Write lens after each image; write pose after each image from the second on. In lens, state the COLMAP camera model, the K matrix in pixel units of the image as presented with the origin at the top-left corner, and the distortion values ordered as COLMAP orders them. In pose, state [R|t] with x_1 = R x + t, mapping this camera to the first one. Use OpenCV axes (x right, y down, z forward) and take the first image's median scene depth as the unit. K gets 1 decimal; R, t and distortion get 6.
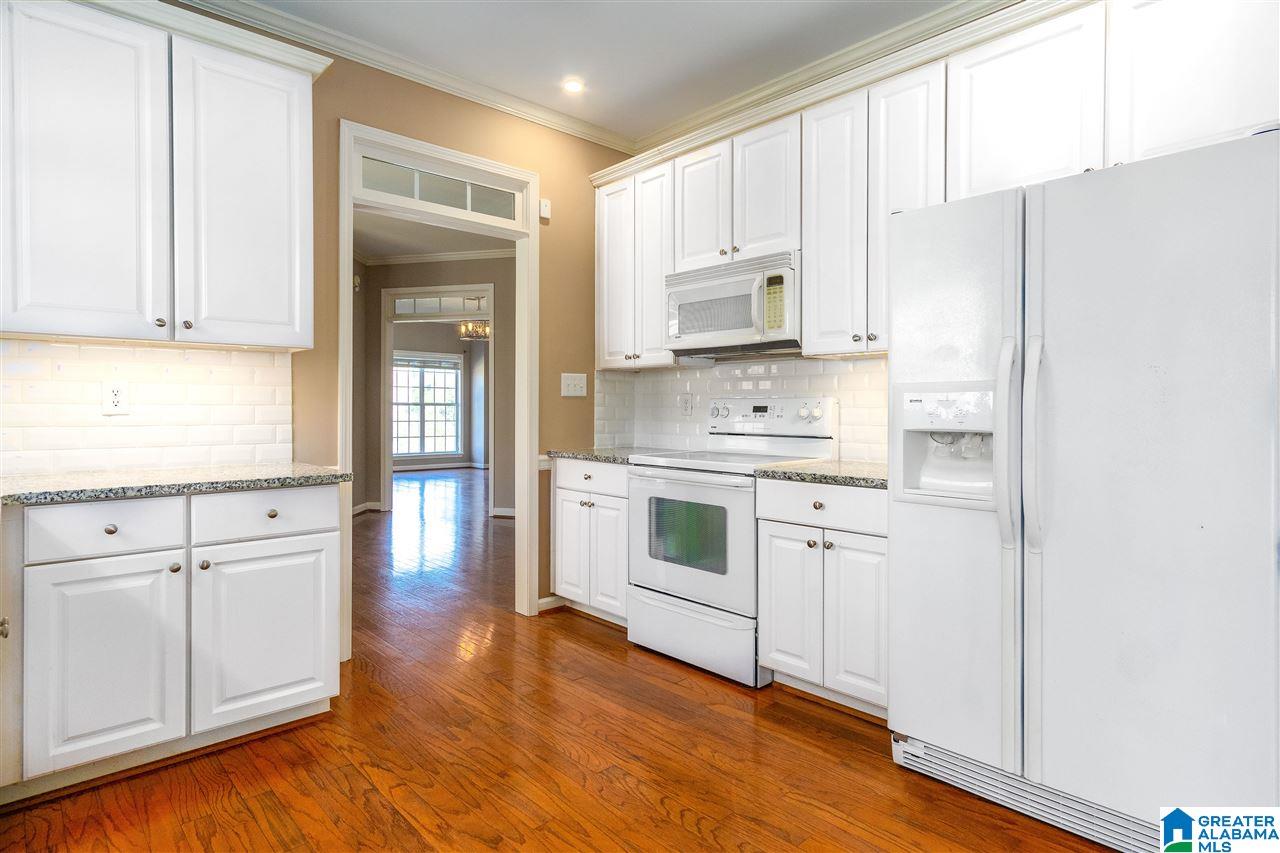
lens RADIAL K [[688.5, 0, 652.5], [0, 688.5, 415.5], [0, 0, 1]] dist [0.006324, 0.000886]
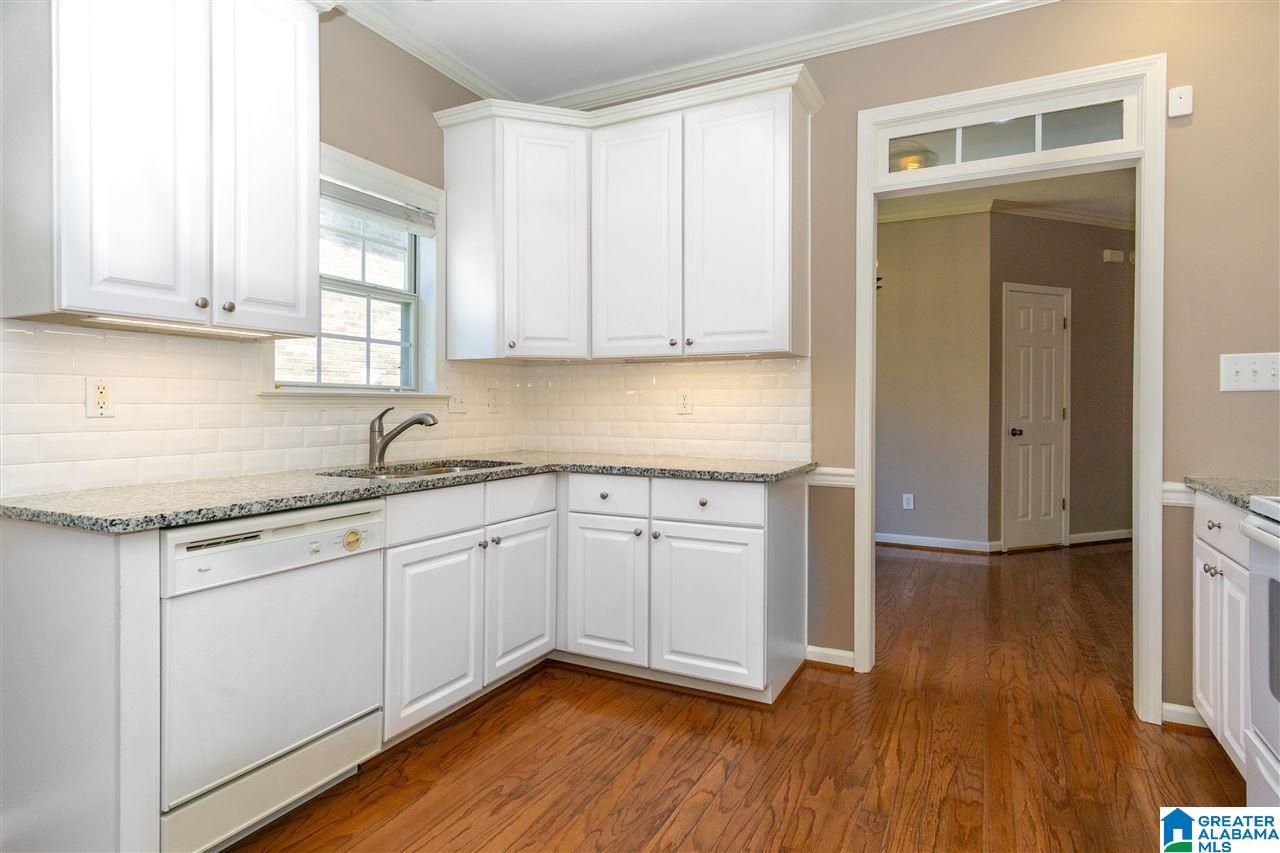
lens RADIAL K [[688.5, 0, 638.4], [0, 688.5, 408.7], [0, 0, 1]] dist [0.006324, 0.000886]
pose [[0.339620, 0.006777, -0.940538, 0.481345], [-0.012959, 0.999913, 0.002526, -0.012817], [0.940473, 0.011331, 0.339678, 0.520569]]
